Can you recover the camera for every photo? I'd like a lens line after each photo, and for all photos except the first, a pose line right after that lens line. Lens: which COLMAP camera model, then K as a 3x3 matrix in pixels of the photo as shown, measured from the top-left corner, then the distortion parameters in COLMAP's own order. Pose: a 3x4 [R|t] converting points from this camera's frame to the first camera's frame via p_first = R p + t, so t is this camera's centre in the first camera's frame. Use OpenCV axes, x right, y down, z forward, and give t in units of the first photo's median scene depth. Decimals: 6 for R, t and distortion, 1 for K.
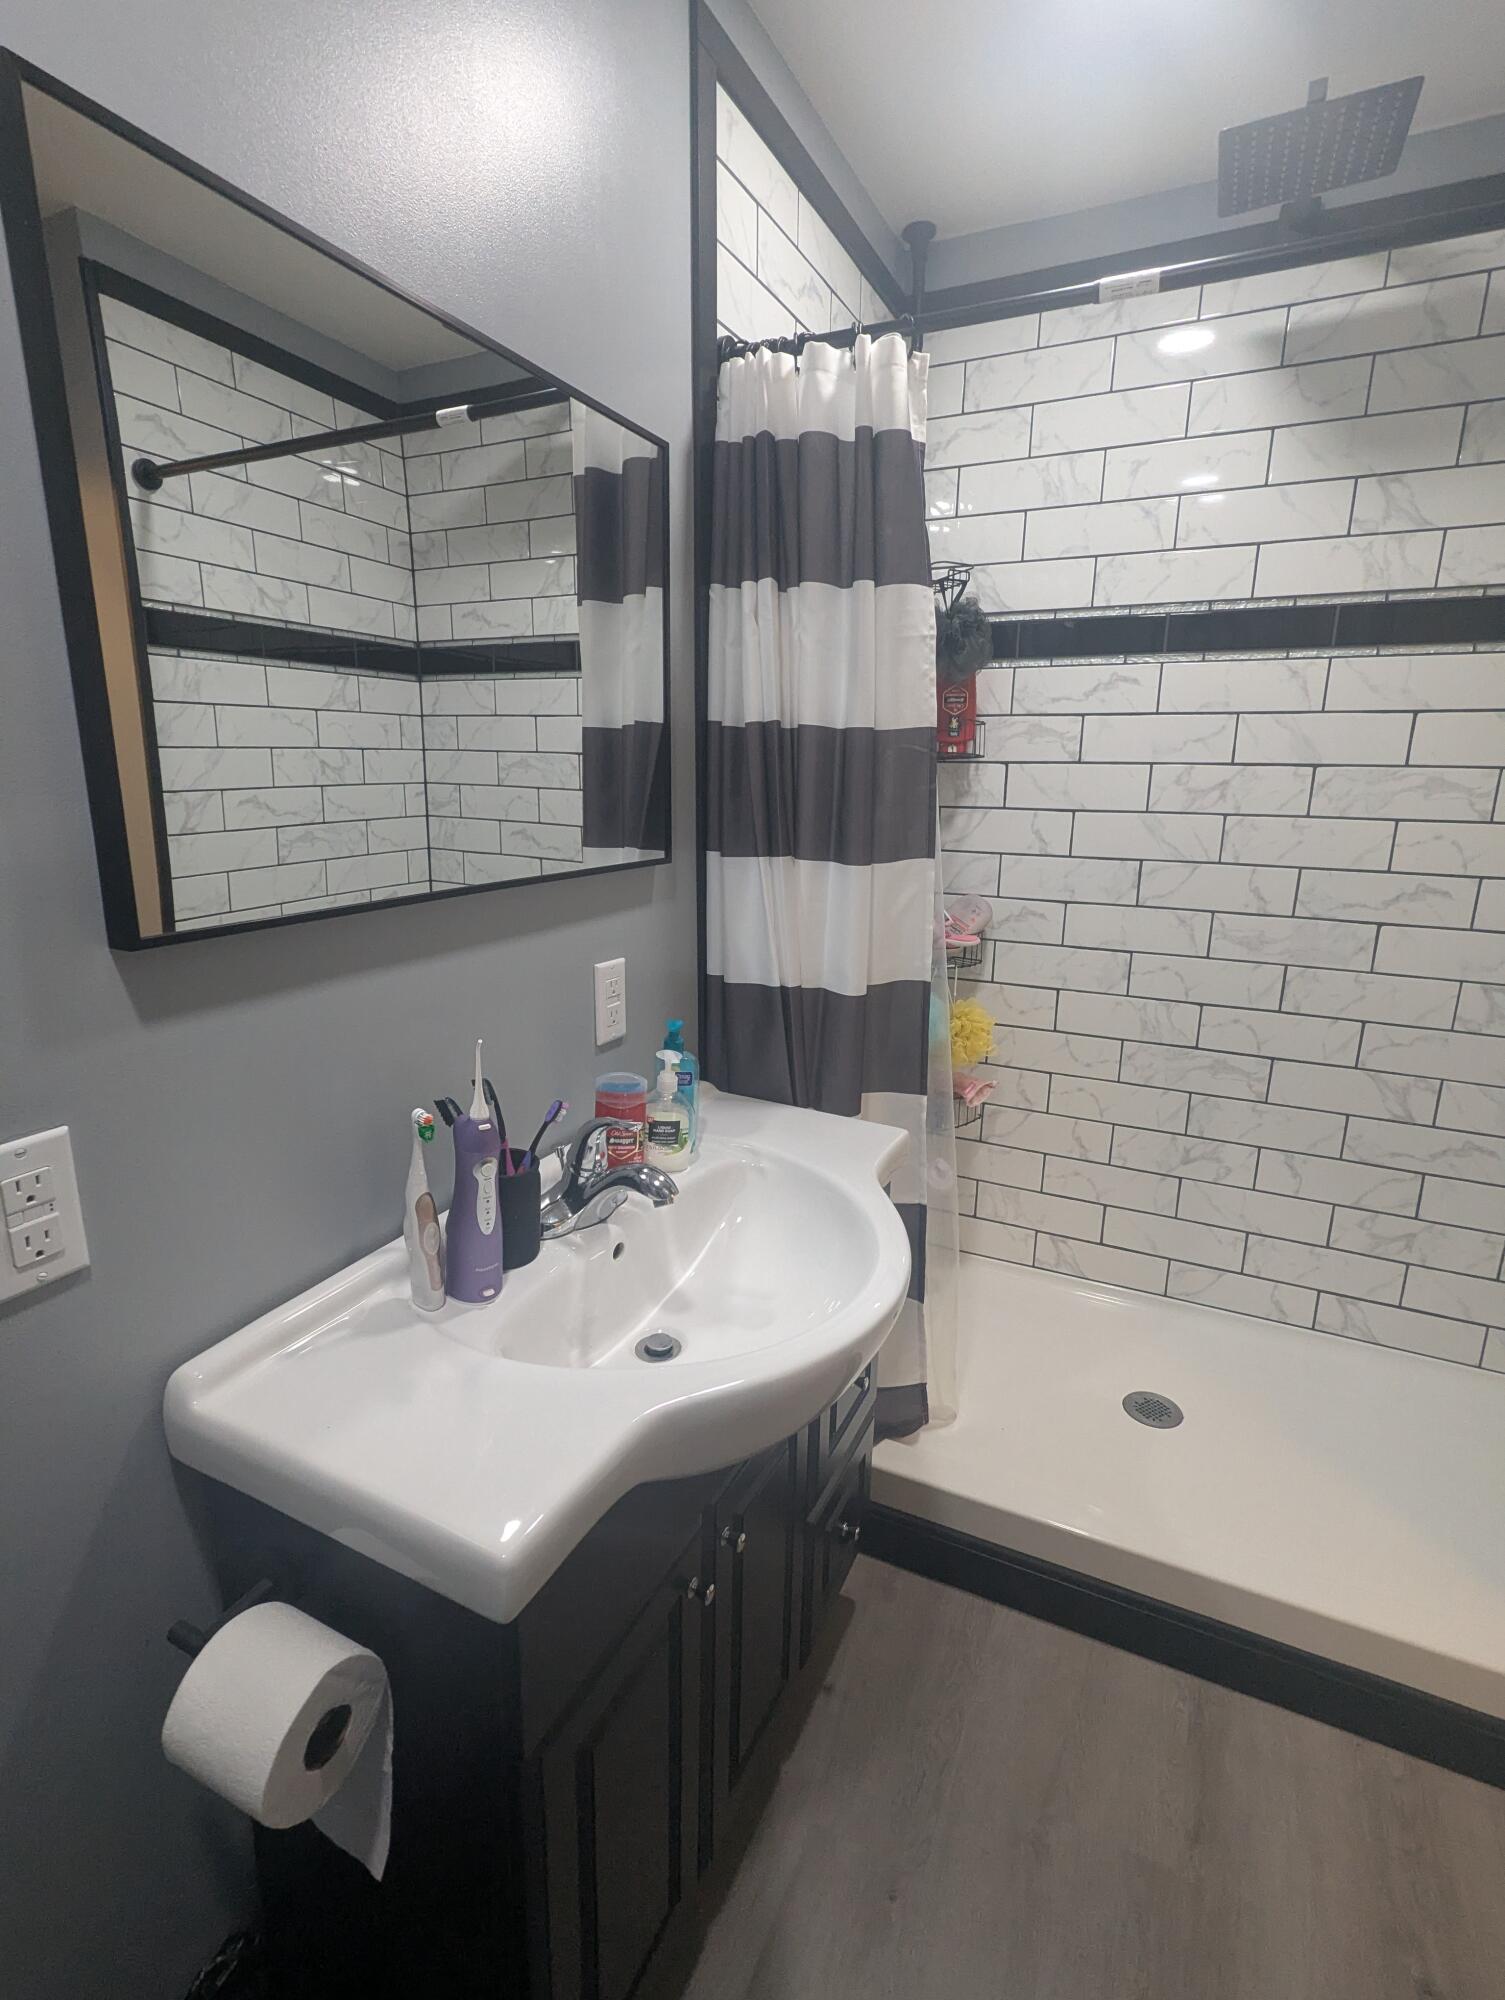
lens RADIAL K [[949.6, 0, 747.0], [0, 949.6, 999.1], [0, 0, 1]] dist [-0.000769, -0.000680]
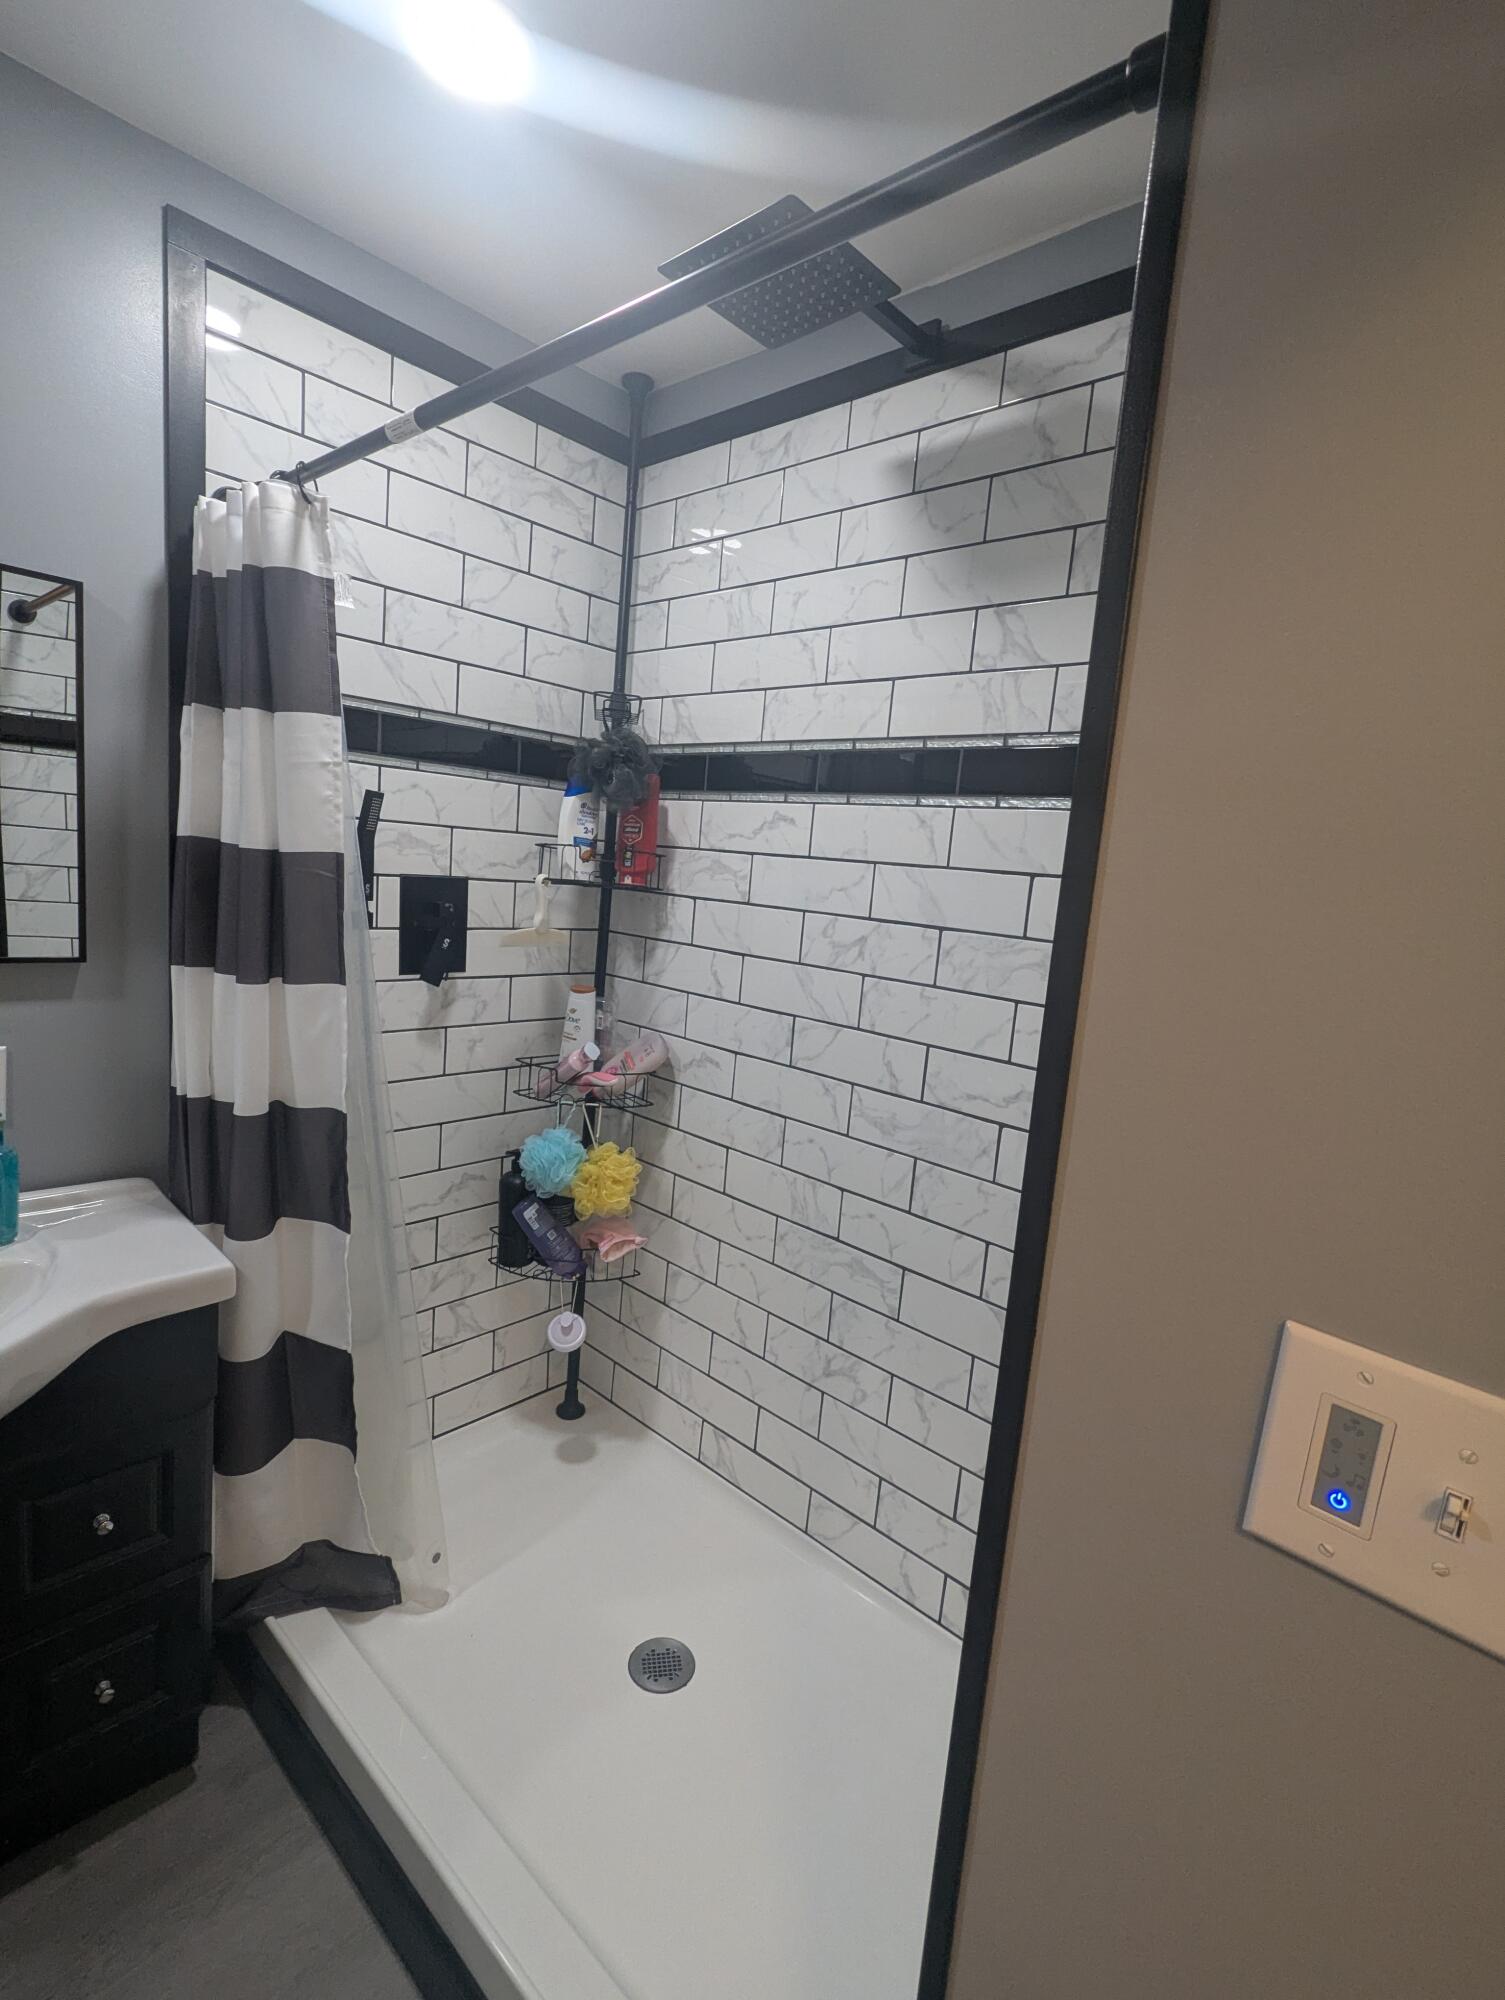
lens RADIAL K [[949.6, 0, 750.0], [0, 949.6, 998.7], [0, 0, 1]] dist [-0.000769, -0.000680]
pose [[0.956969, 0.109444, -0.268760, 0.647851], [-0.139330, 0.985706, -0.094712, -0.076036], [0.254553, 0.128083, 0.958539, 0.139910]]
